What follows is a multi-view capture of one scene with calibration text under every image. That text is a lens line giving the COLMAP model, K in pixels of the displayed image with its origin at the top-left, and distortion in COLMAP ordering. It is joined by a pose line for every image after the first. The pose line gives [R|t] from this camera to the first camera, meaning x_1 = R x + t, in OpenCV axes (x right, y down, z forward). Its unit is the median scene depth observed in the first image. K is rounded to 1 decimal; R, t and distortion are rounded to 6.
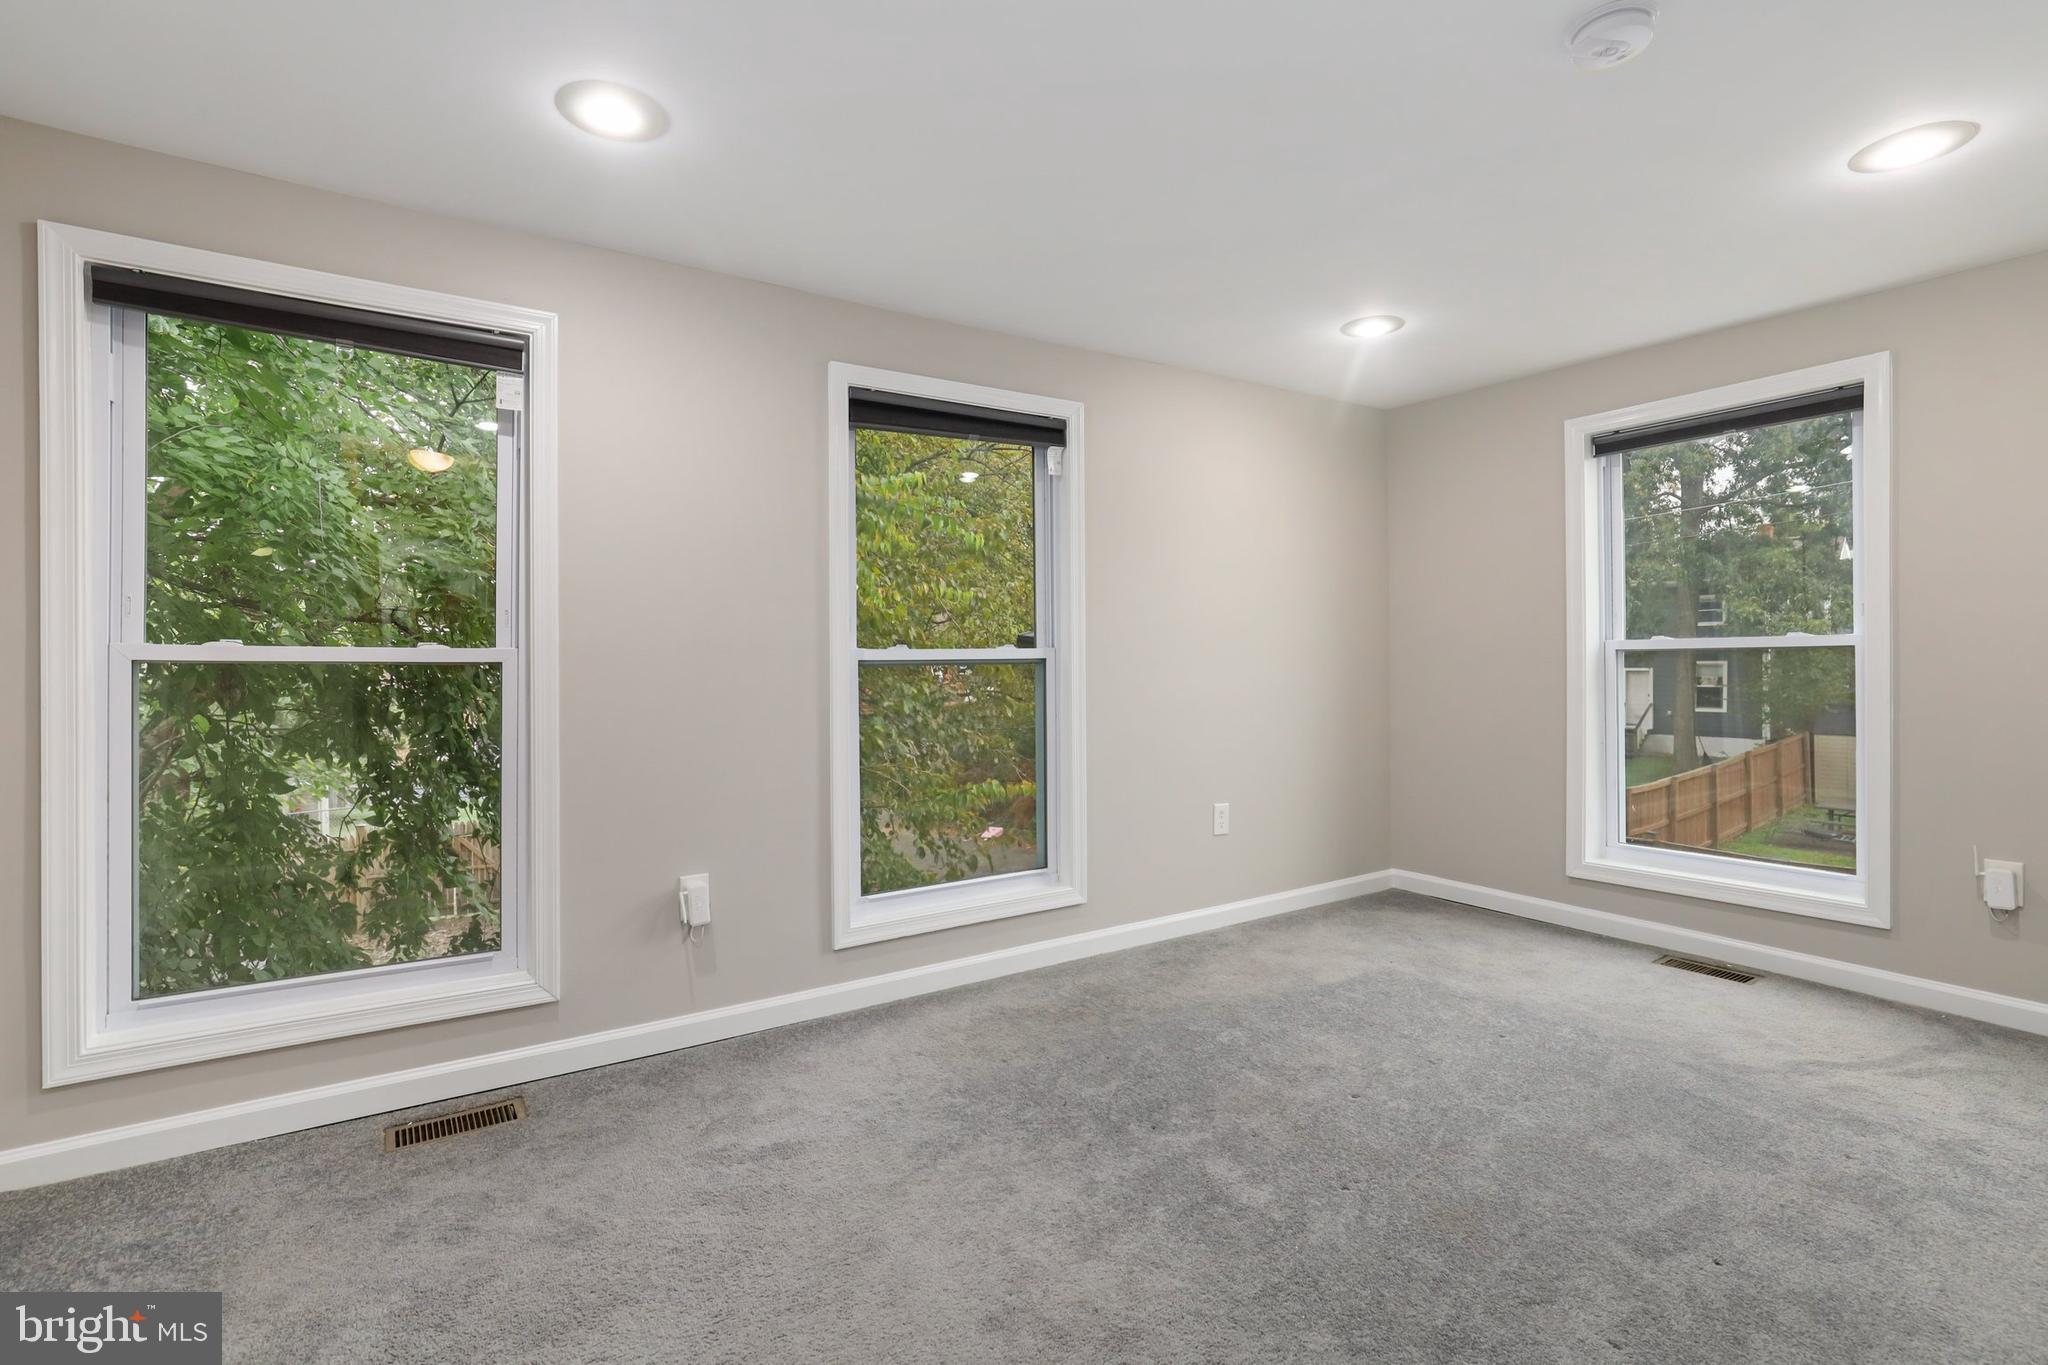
lens RADIAL K [[935.5, 0, 1022.5], [0, 935.5, 668.3], [0, 0, 1]] dist [-0.002007, 0.004186]
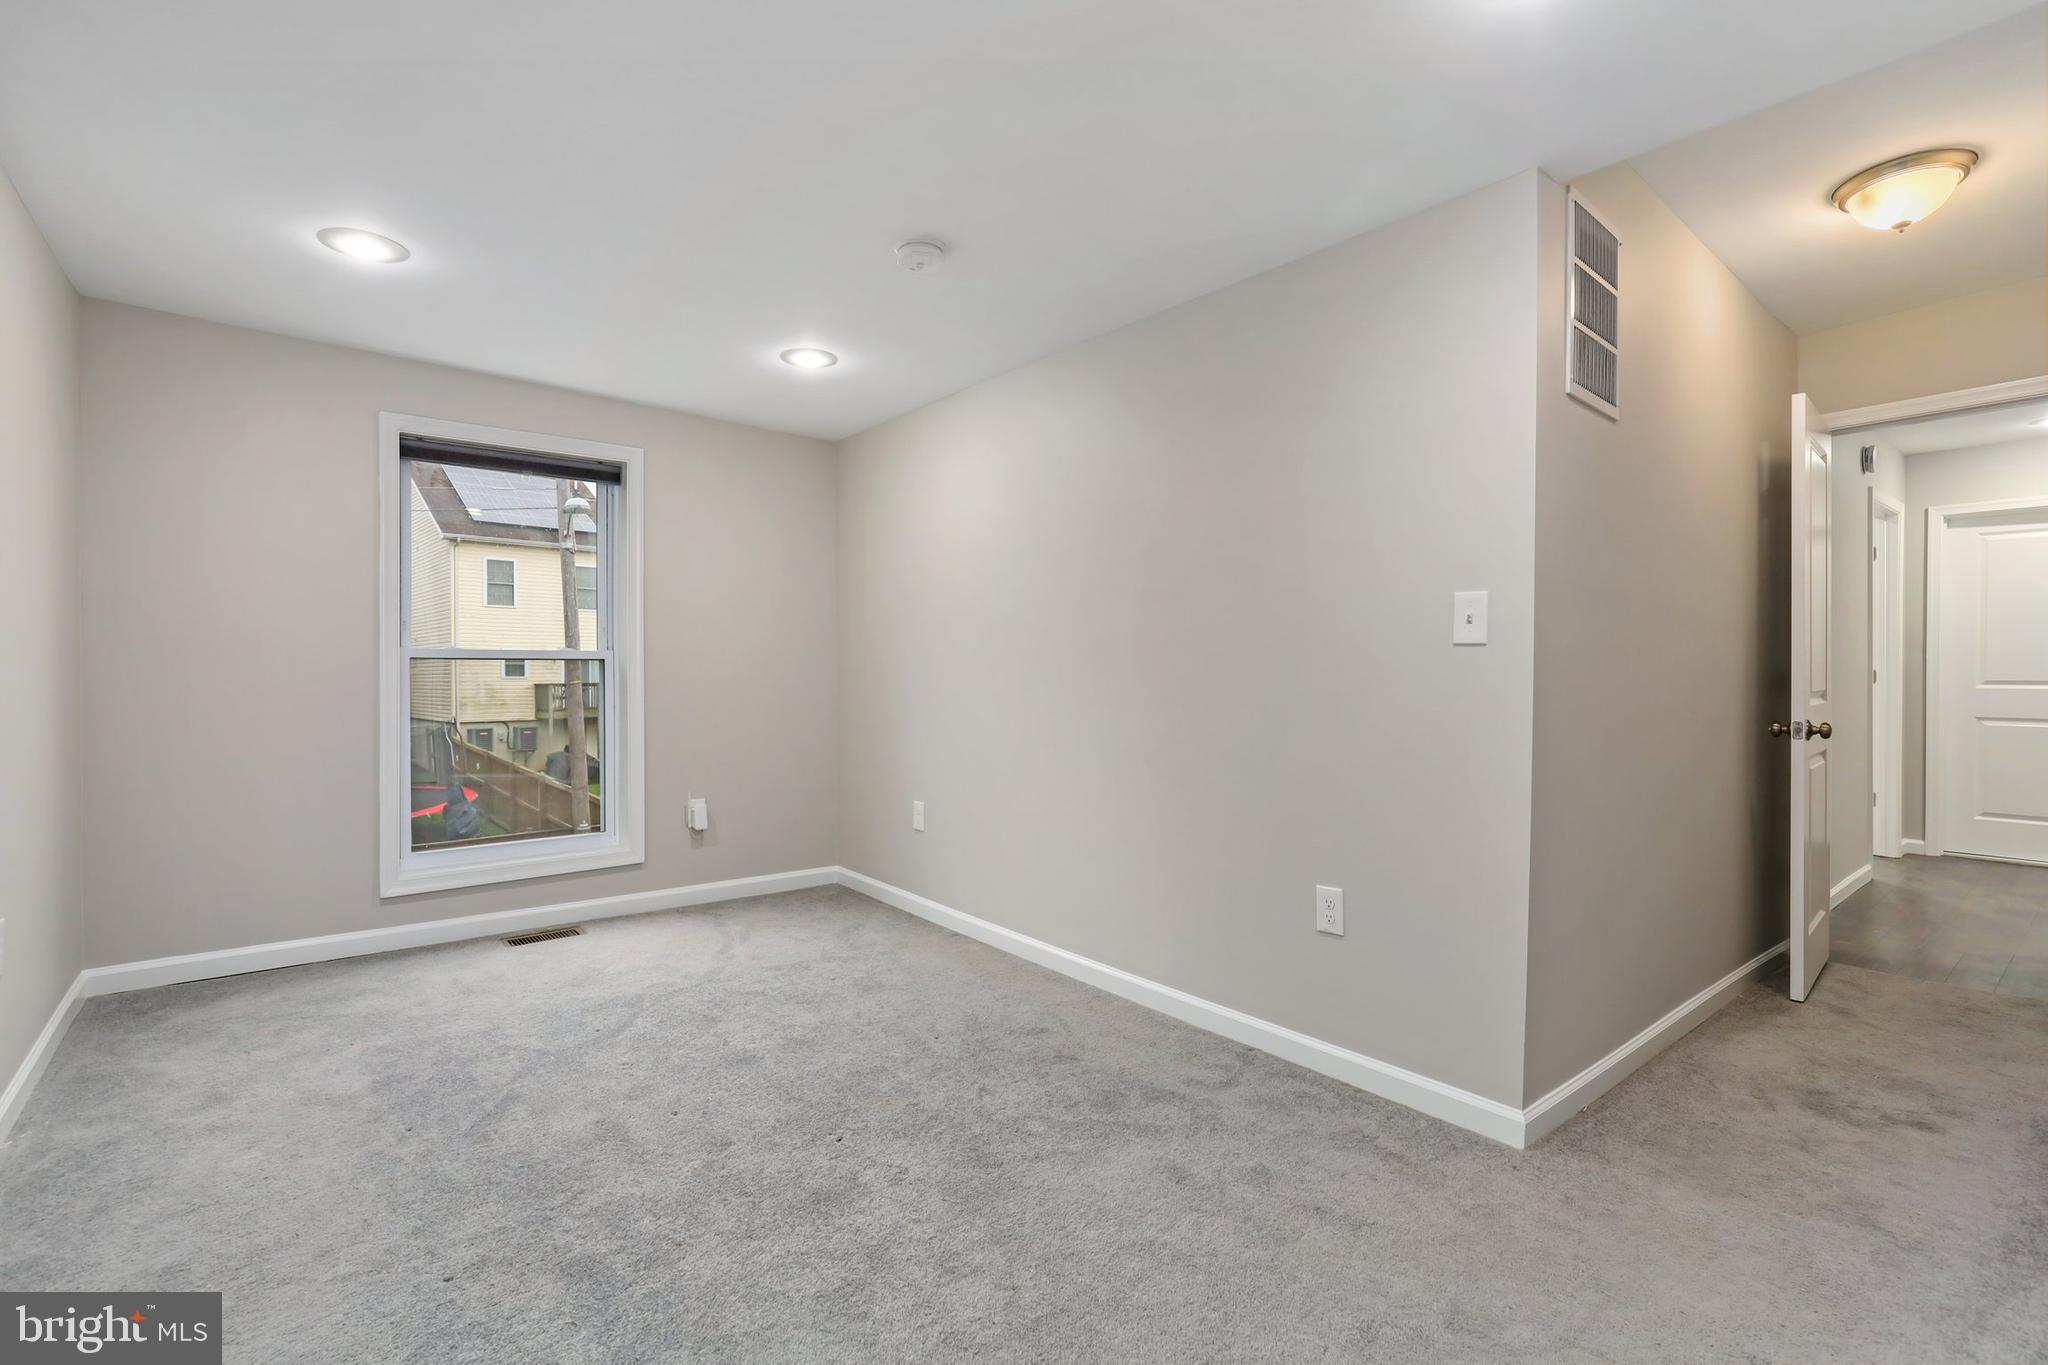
lens RADIAL K [[935.5, 0, 1029.3], [0, 935.5, 675.2], [0, 0, 1]] dist [-0.002007, 0.004186]
pose [[-0.117968, -0.002995, 0.993013, -0.524613], [-0.008003, 0.999966, 0.002065, -0.008828], [-0.992985, -0.007704, -0.117988, 0.584356]]
